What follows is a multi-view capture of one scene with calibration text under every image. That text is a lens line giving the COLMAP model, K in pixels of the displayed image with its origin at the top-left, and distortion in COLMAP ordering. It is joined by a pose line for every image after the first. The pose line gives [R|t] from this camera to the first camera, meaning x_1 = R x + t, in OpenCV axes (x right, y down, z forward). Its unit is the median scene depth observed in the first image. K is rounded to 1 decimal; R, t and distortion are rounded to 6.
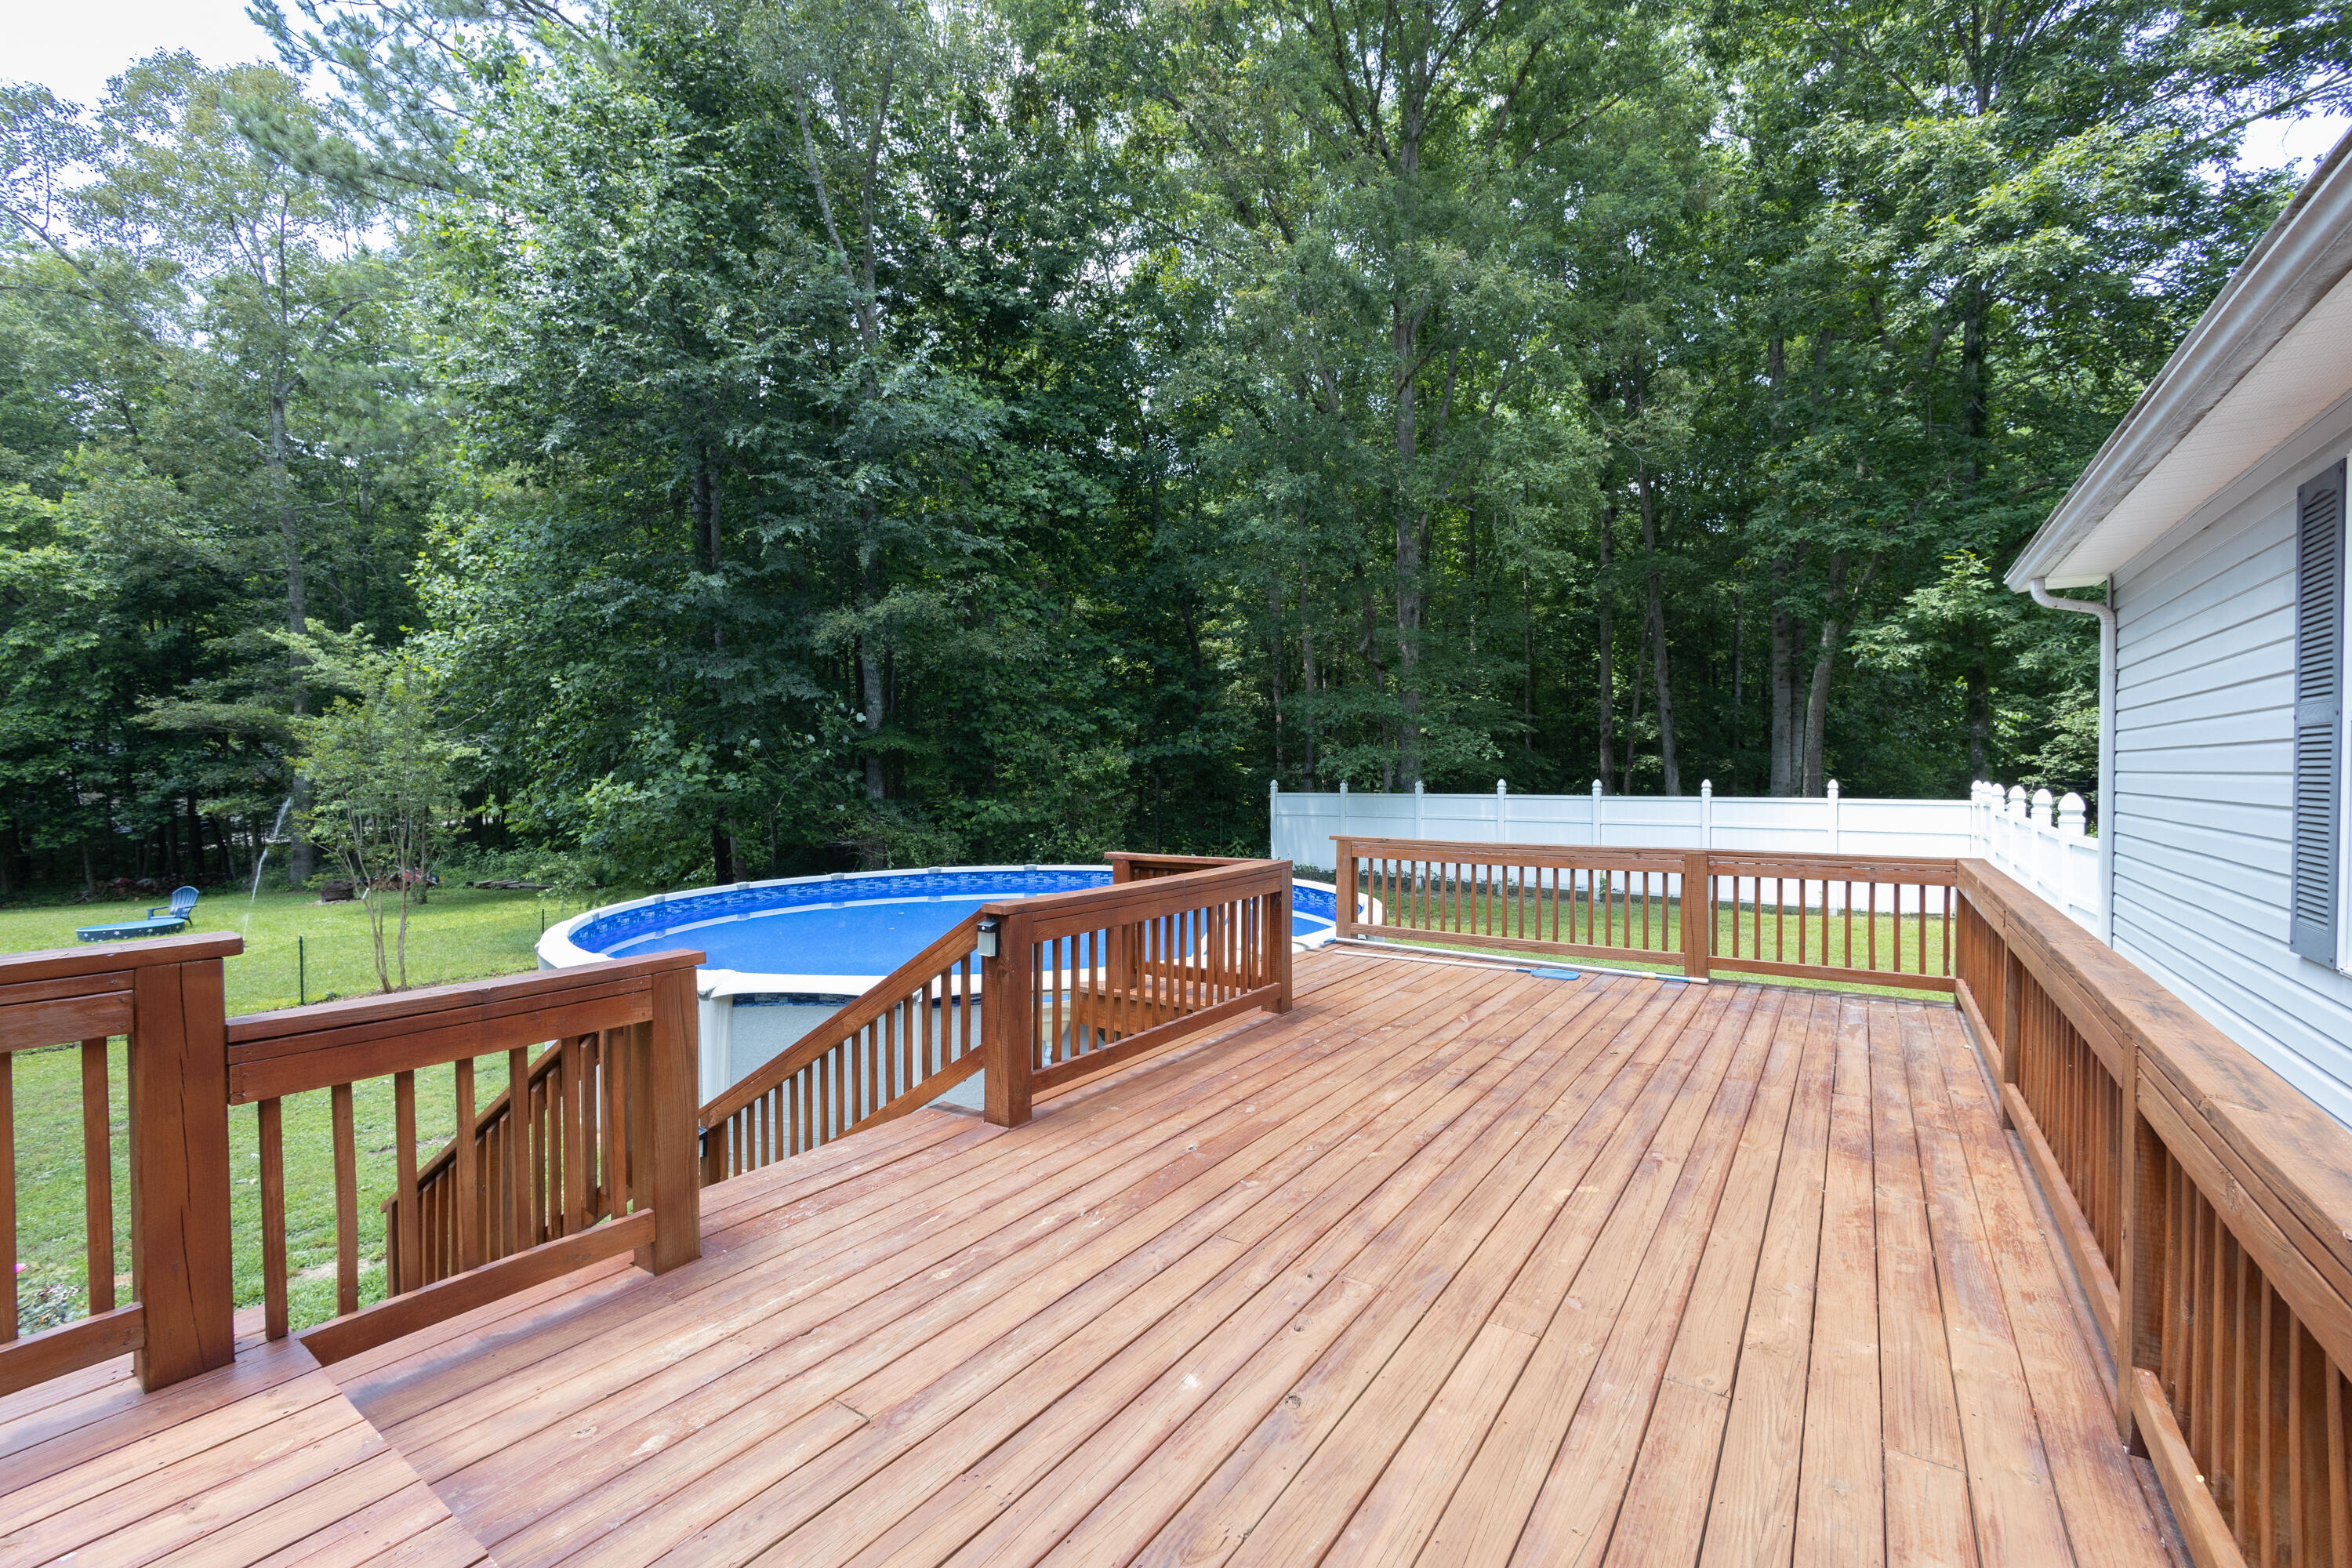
lens RADIAL K [[1015.0, 0, 1177.6], [0, 1015.0, 794.7], [0, 0, 1]] dist [0.001676, -0.000338]
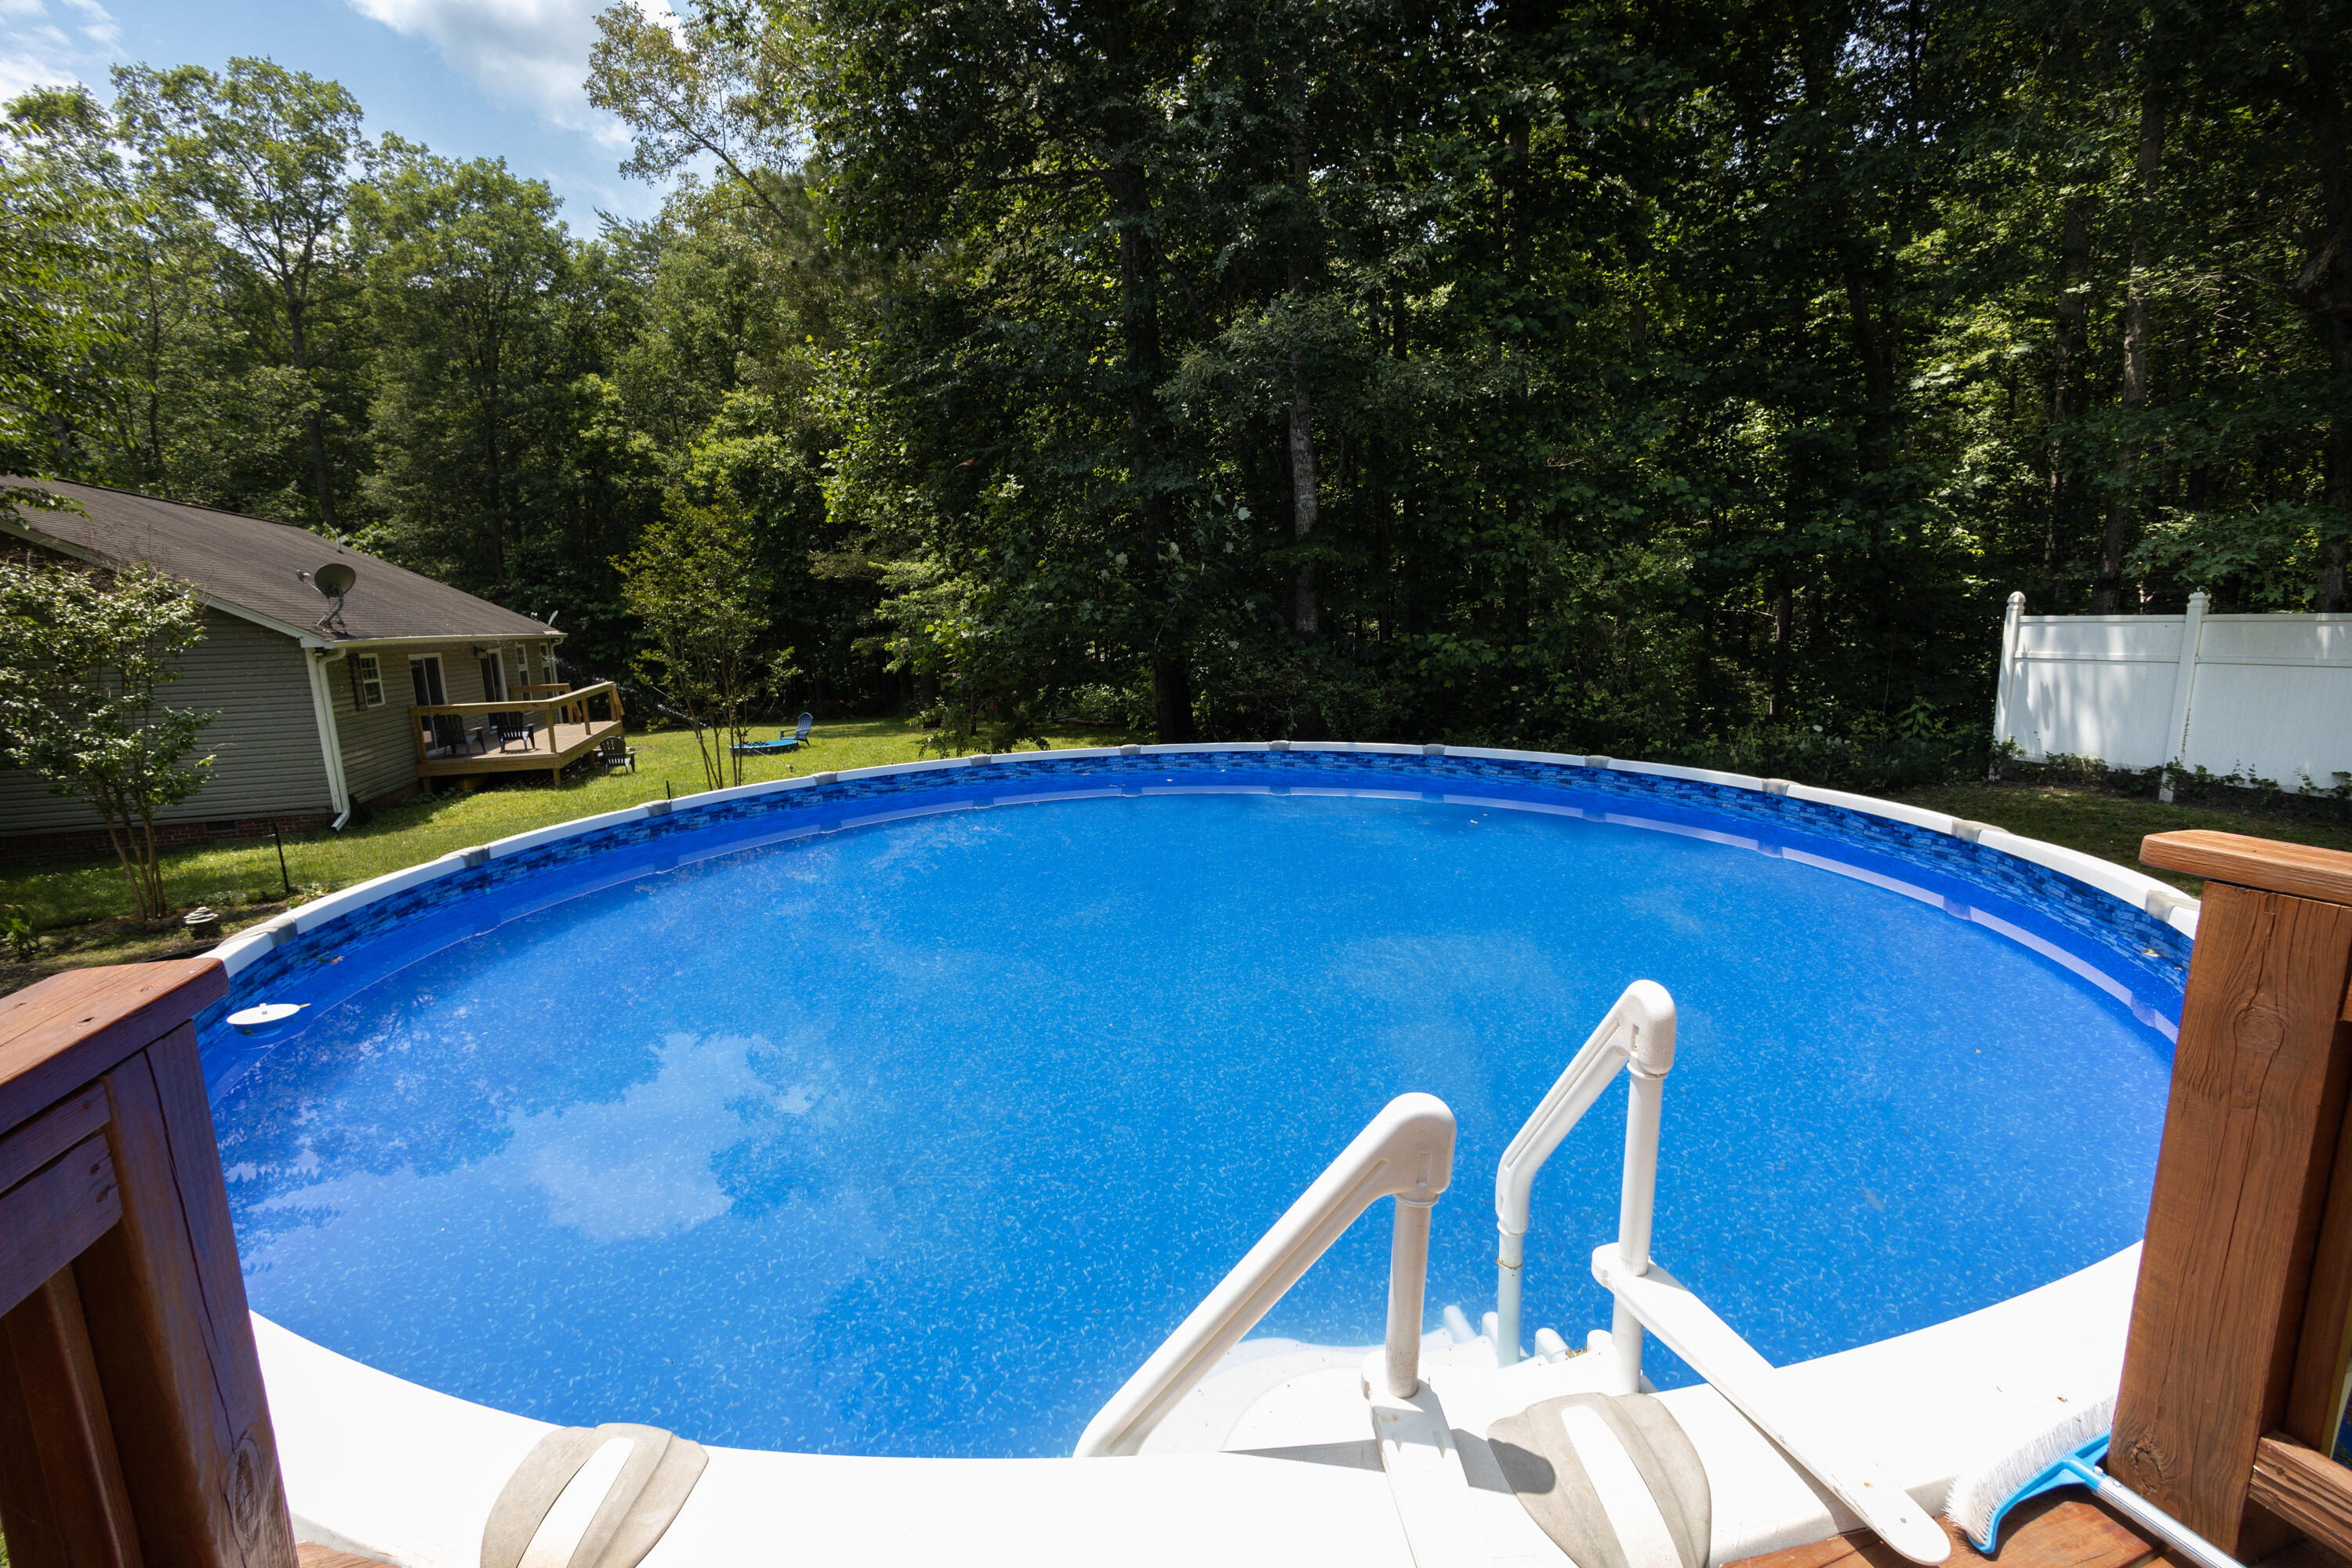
lens RADIAL K [[1015.0, 0, 1177.6], [0, 1015.0, 794.7], [0, 0, 1]] dist [0.001676, -0.000338]
pose [[0.813988, 0.086673, -0.574379, 0.059749], [0.009146, 0.986771, 0.161863, 0.000579], [0.580810, -0.137008, 0.802427, 0.350542]]
